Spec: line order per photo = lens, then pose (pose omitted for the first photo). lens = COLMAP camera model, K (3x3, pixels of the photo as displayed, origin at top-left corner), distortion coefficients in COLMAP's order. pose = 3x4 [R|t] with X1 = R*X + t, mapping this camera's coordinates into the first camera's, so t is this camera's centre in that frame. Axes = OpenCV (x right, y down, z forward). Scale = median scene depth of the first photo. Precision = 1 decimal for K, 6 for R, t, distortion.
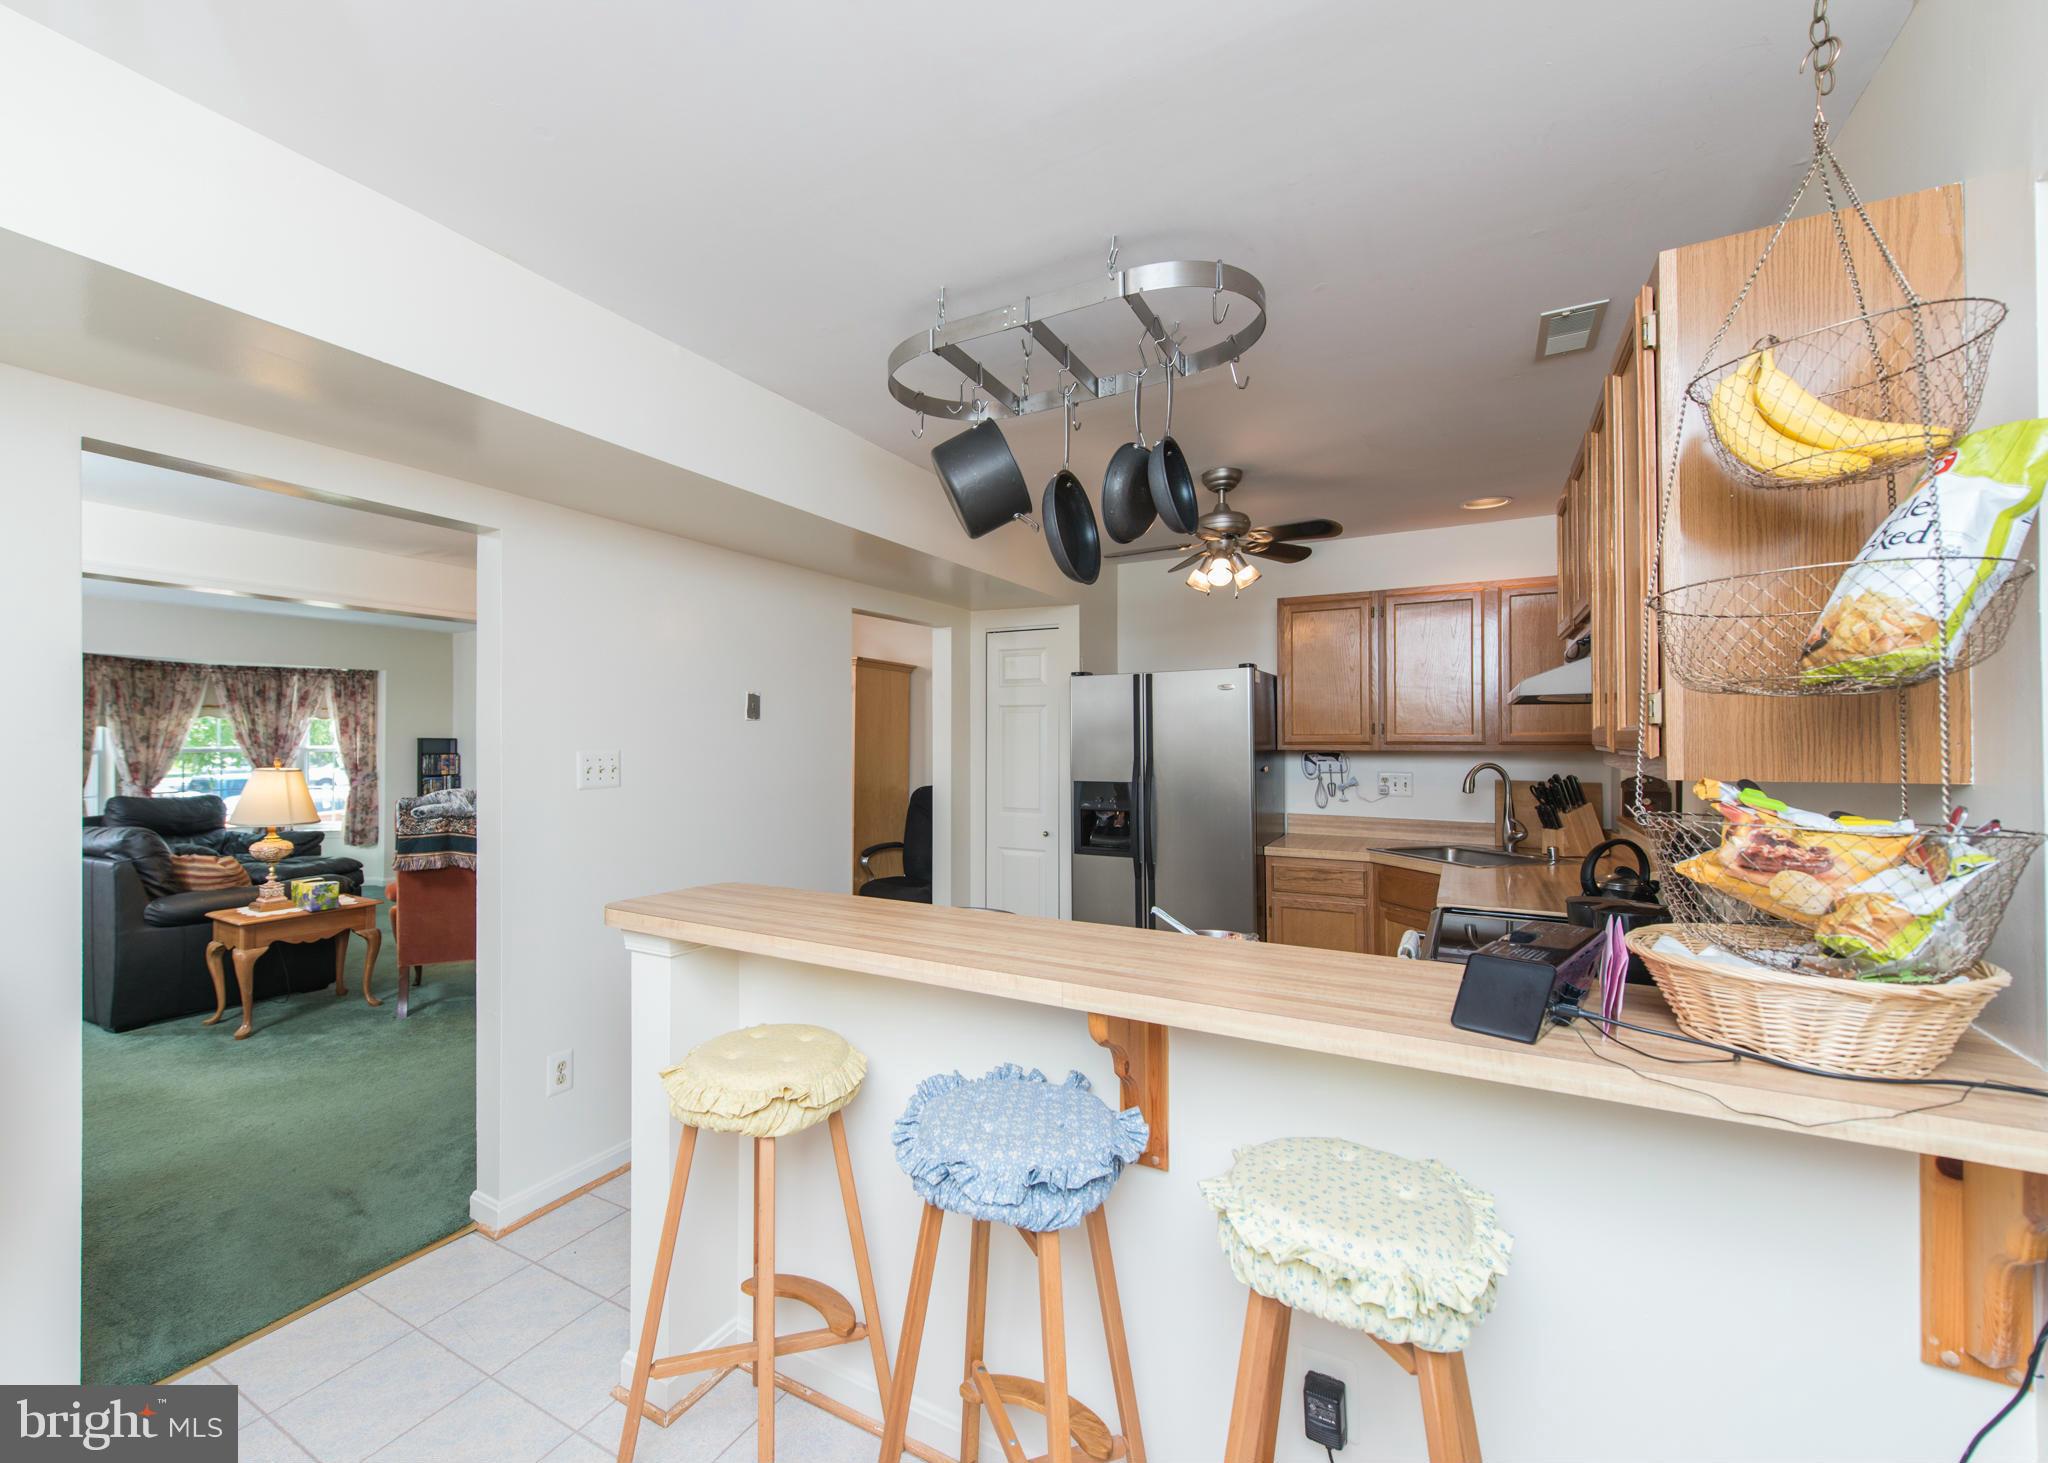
lens RADIAL K [[813.1, 0, 1023.6], [0, 813.1, 724.1], [0, 0, 1]] dist [-0.078367, -0.000096]
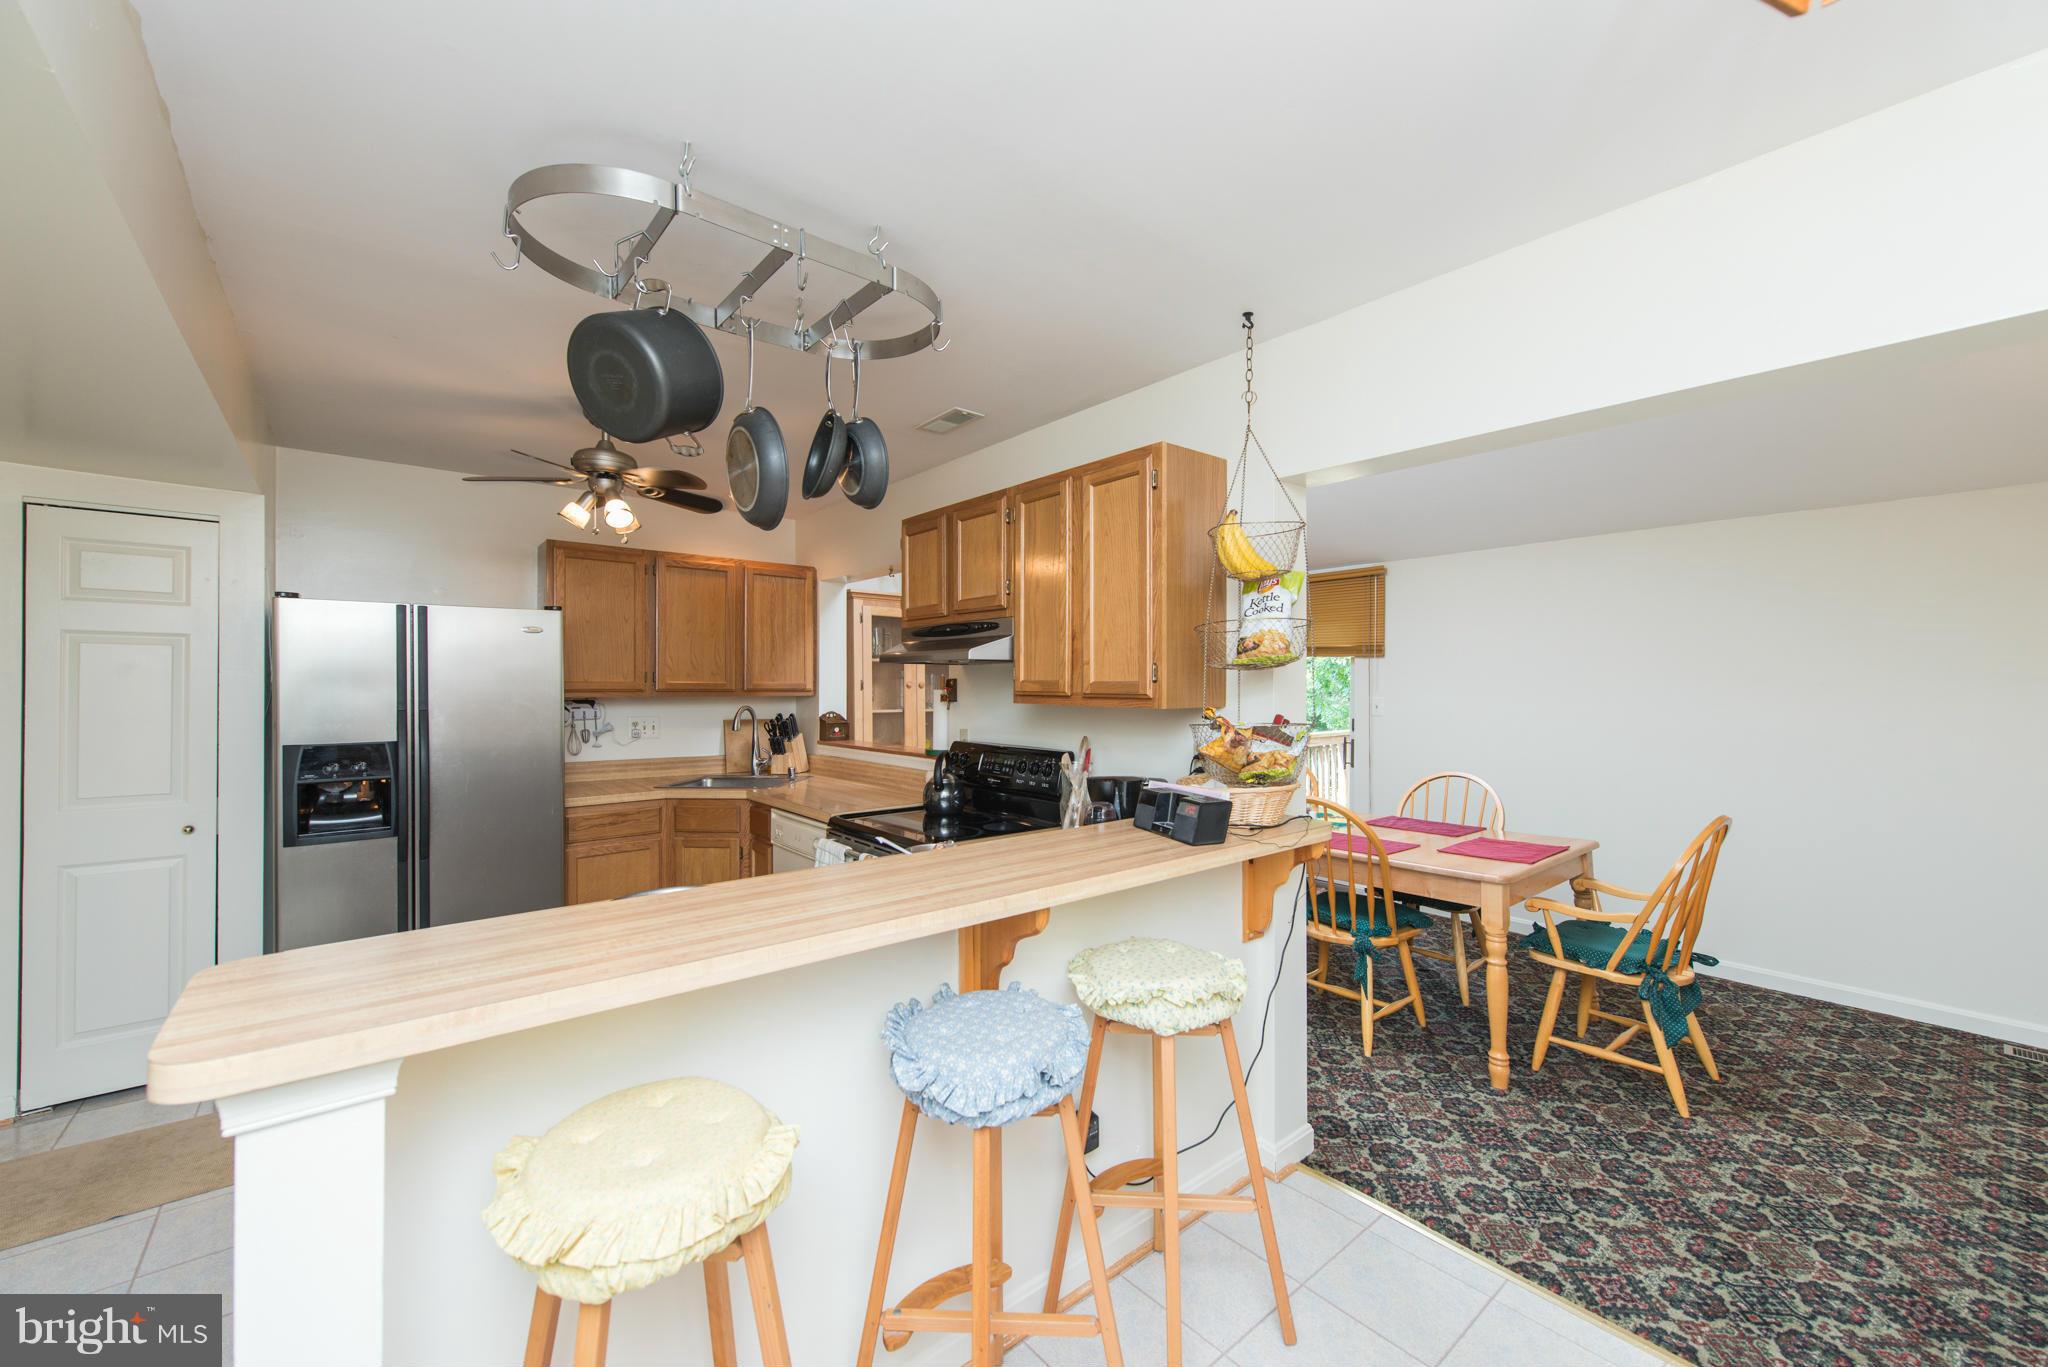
lens RADIAL K [[799.5, 0, 1039.0], [0, 799.5, 682.4], [0, 0, 1]] dist [0.015820, 0.000145]
pose [[0.375934, -0.003982, 0.926638, -0.452739], [-0.004705, 0.999970, 0.006206, 0.008220], [-0.926634, -0.006693, 0.375904, 0.153721]]
